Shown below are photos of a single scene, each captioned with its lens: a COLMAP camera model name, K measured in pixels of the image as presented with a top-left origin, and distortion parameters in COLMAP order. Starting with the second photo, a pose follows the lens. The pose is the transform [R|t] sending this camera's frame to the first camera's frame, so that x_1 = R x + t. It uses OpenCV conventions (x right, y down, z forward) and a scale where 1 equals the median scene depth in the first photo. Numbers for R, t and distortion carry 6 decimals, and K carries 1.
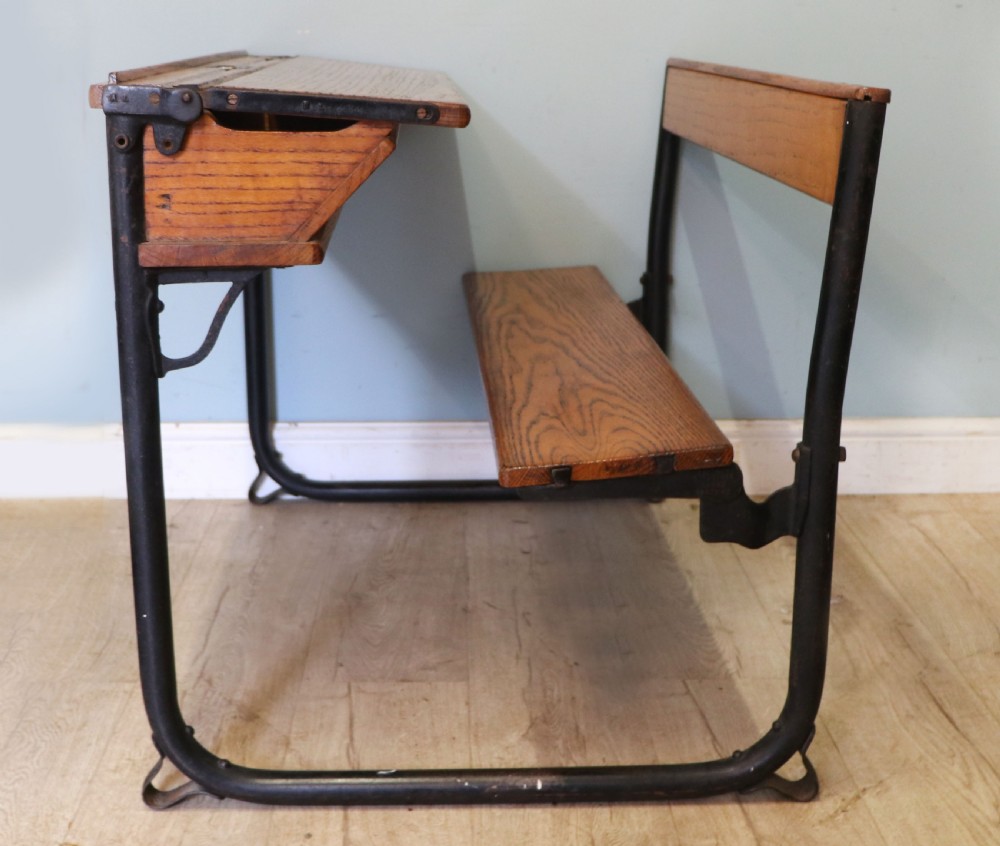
lens RADIAL K [[1475.7, 0, 391.8], [0, 1475.7, 391.5], [0, 0, 1]] dist [-0.165978, 0.000000]
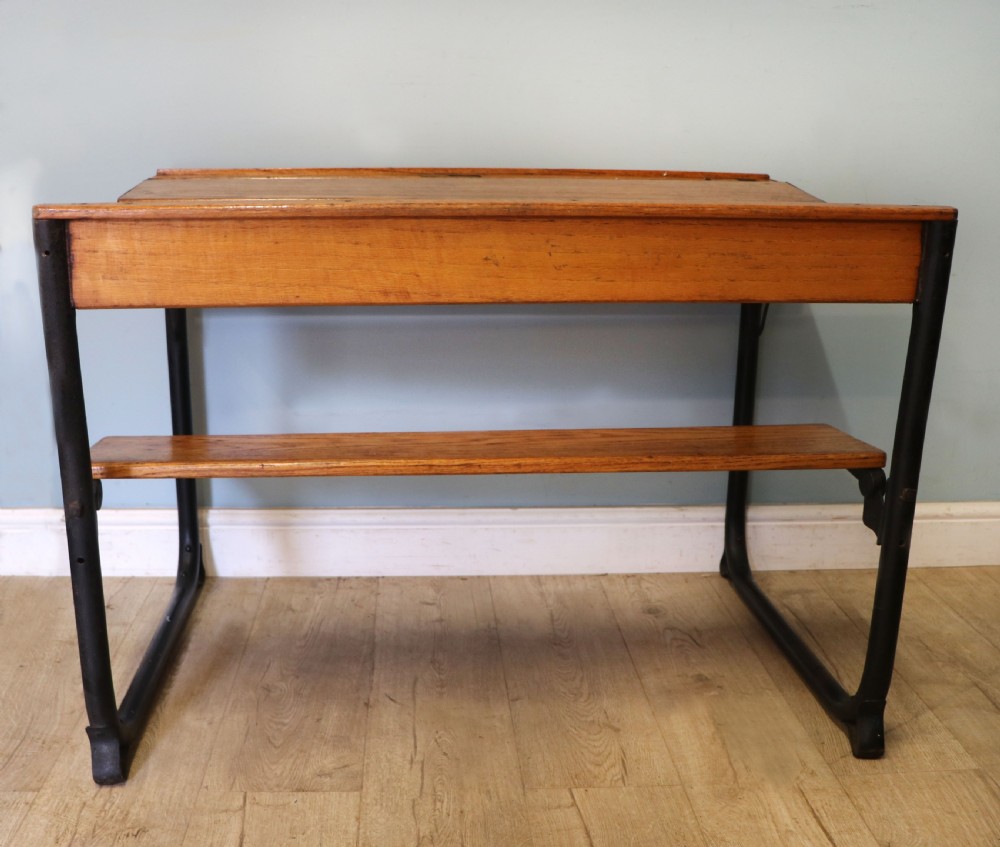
lens RADIAL K [[1130.3, 0, 439.1], [0, 1130.3, 418.8], [0, 0, 1]] dist [-0.137268, 0.000000]
pose [[0.998083, 0.003187, 0.061806, 0.058349], [-0.003097, 0.999994, -0.001556, -0.063330], [-0.061811, 0.001362, 0.998087, 0.219822]]
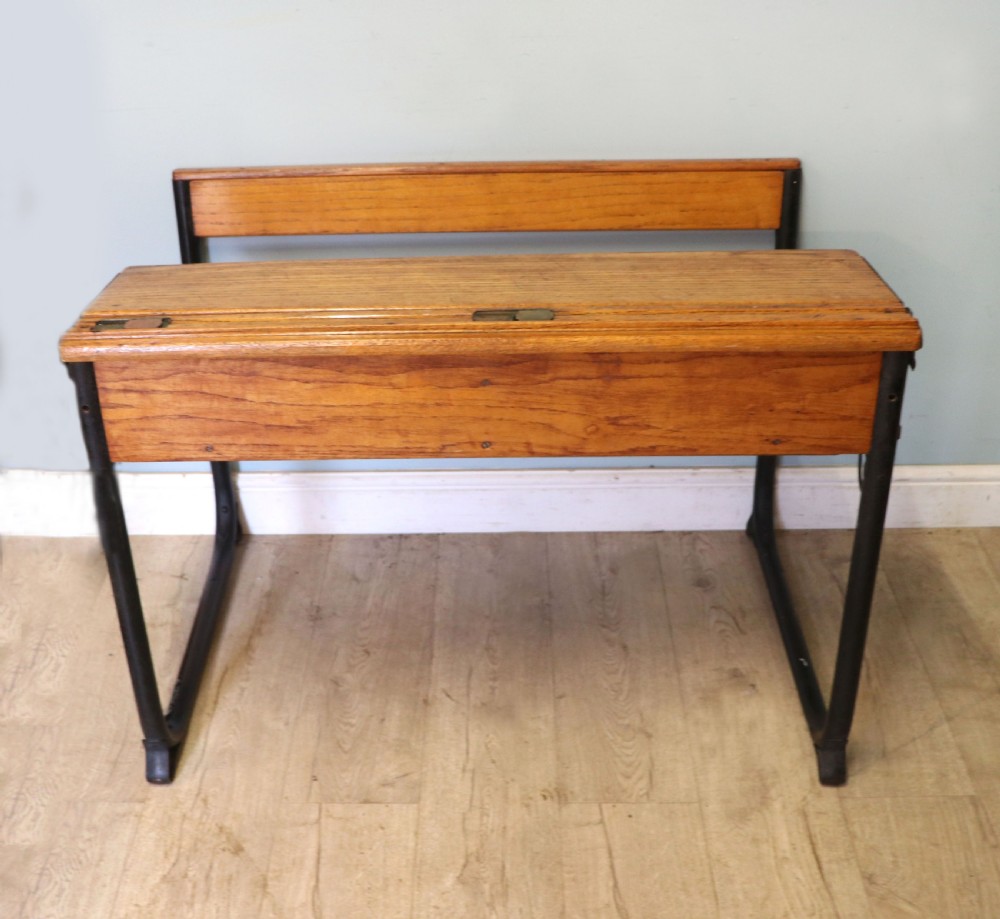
lens RADIAL K [[1352.3, 0, 410.3], [0, 1352.3, 442.2], [0, 0, 1]] dist [-0.125266, 0.000000]
pose [[0.999441, -0.015002, -0.029890, 0.083075], [0.022305, 0.964945, 0.261501, -0.378390], [0.024919, -0.262022, 0.964740, 0.020876]]
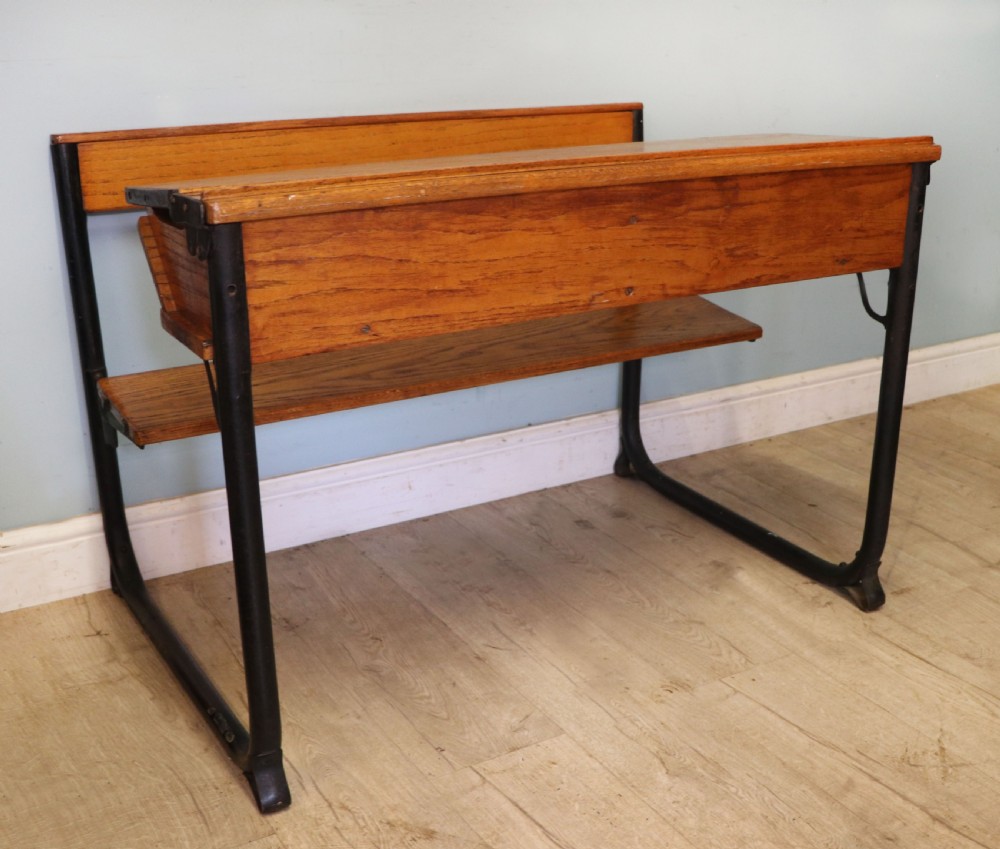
lens RADIAL K [[1295.0, 0, 534.6], [0, 1295.0, 440.1], [0, 0, 1]] dist [-0.127448, 0.000000]
pose [[0.830317, -0.170959, 0.530422, -0.440901], [0.110767, 0.983422, 0.143571, -0.156801], [-0.546173, -0.060457, 0.835488, 0.232600]]
